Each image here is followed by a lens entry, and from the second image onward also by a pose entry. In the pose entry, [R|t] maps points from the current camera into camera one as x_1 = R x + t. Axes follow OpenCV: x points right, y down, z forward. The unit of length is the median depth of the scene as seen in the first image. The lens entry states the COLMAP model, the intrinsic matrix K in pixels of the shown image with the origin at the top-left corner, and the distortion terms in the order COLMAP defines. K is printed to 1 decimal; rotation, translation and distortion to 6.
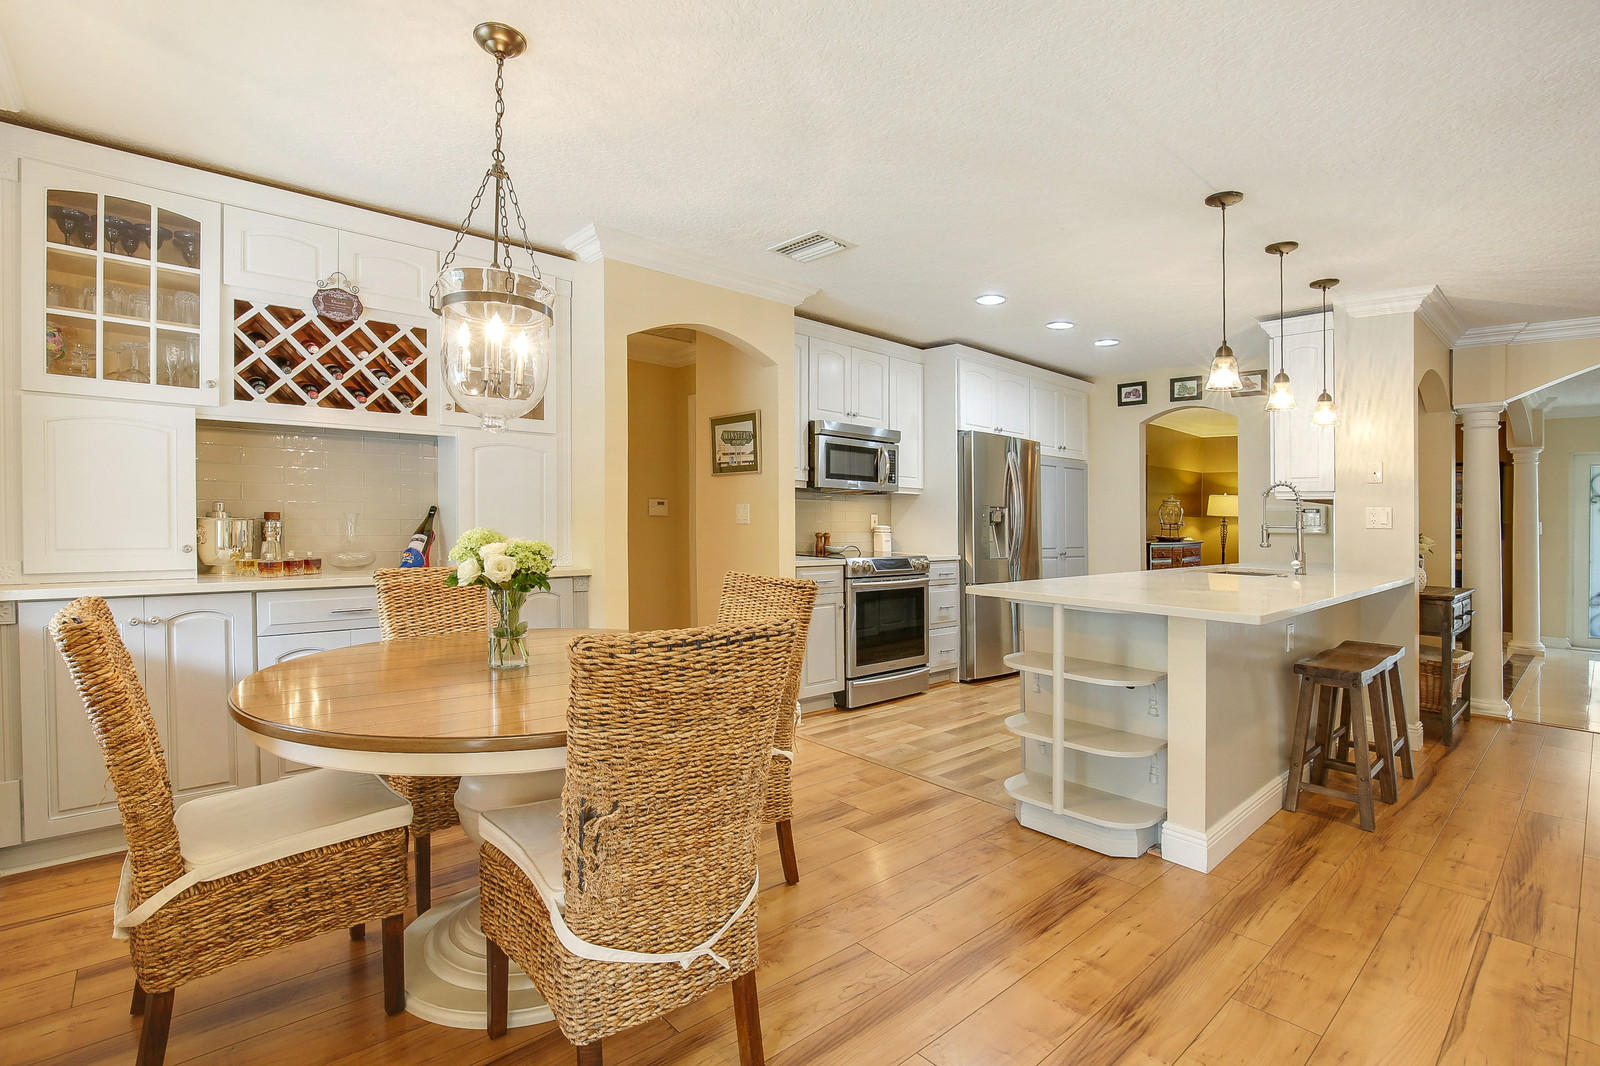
lens RADIAL K [[766.5, 0, 800.0], [0, 766.5, 533.0], [0, 0, 1]] dist [-0.006223, 0.000708]
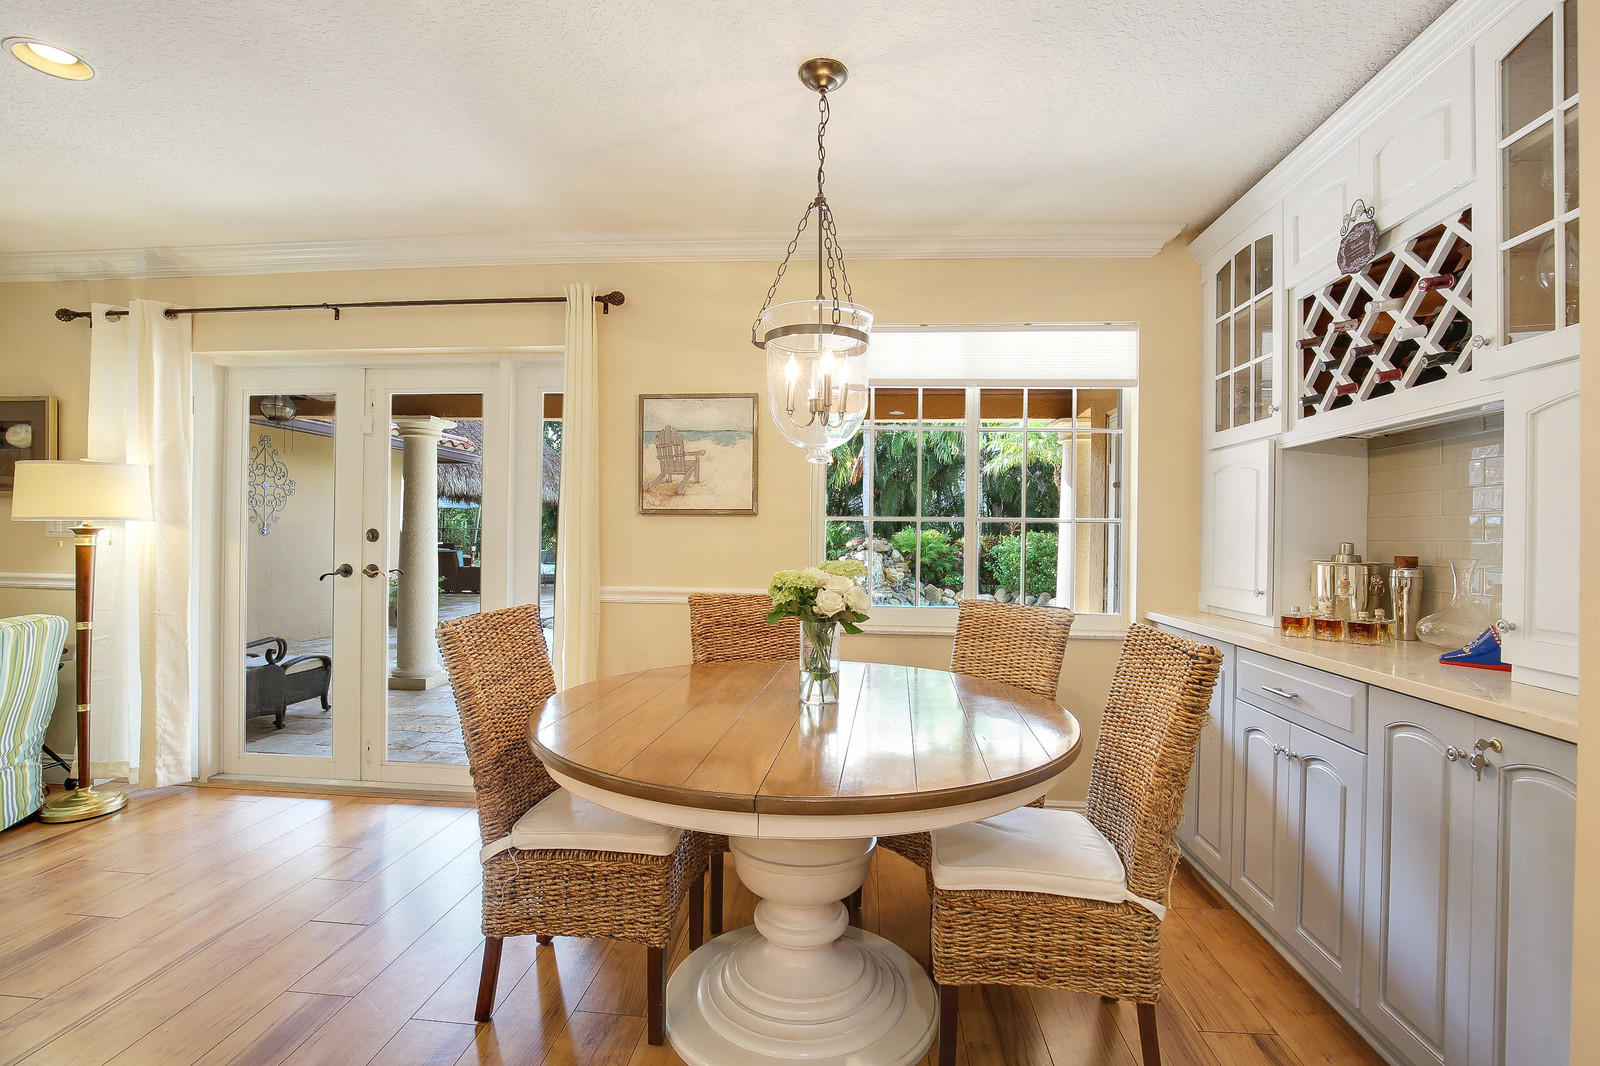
lens RADIAL K [[766.5, 0, 800.0], [0, 766.5, 533.0], [0, 0, 1]] dist [-0.006223, 0.000708]
pose [[-0.735049, -0.013674, -0.677876, 0.213911], [-0.022317, 0.999743, 0.004034, -0.043022], [0.677646, 0.018093, -0.735165, 1.227766]]
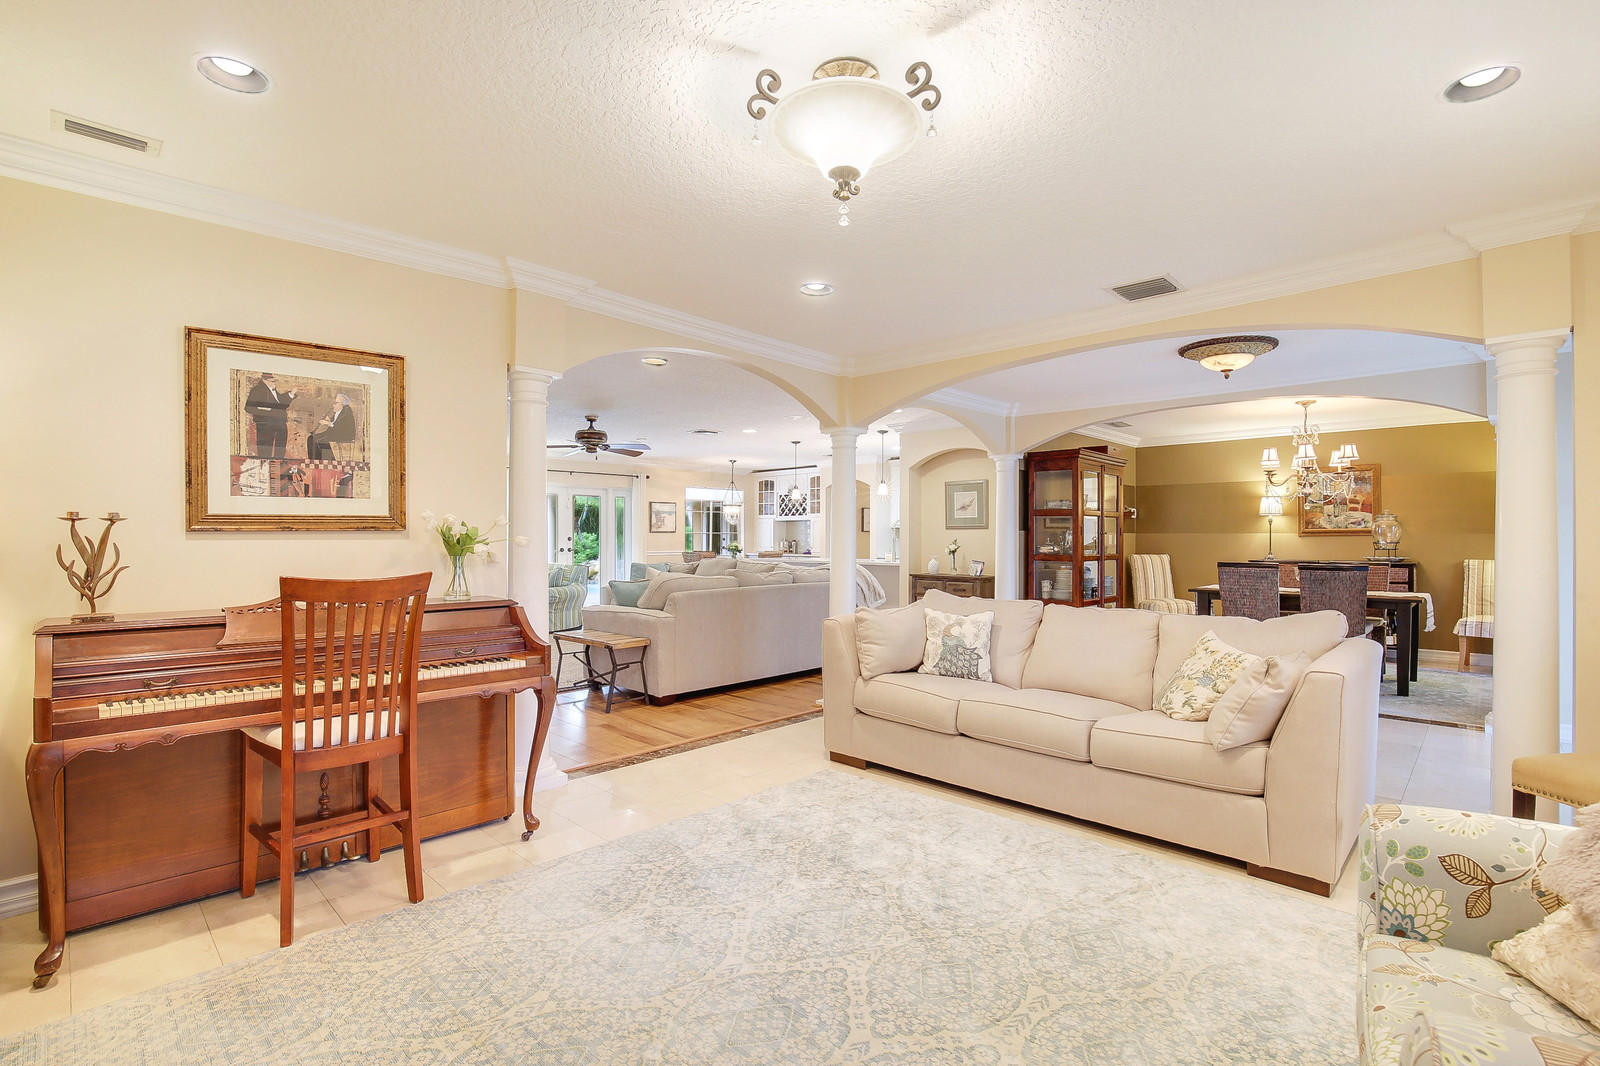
lens RADIAL K [[766.5, 0, 800.0], [0, 766.5, 533.0], [0, 0, 1]] dist [-0.006223, 0.000708]
pose [[0.066451, -0.008734, -0.997751, 3.959434], [-0.011882, 0.999884, -0.009544, -0.026724], [0.997719, 0.012489, 0.066340, 0.808110]]
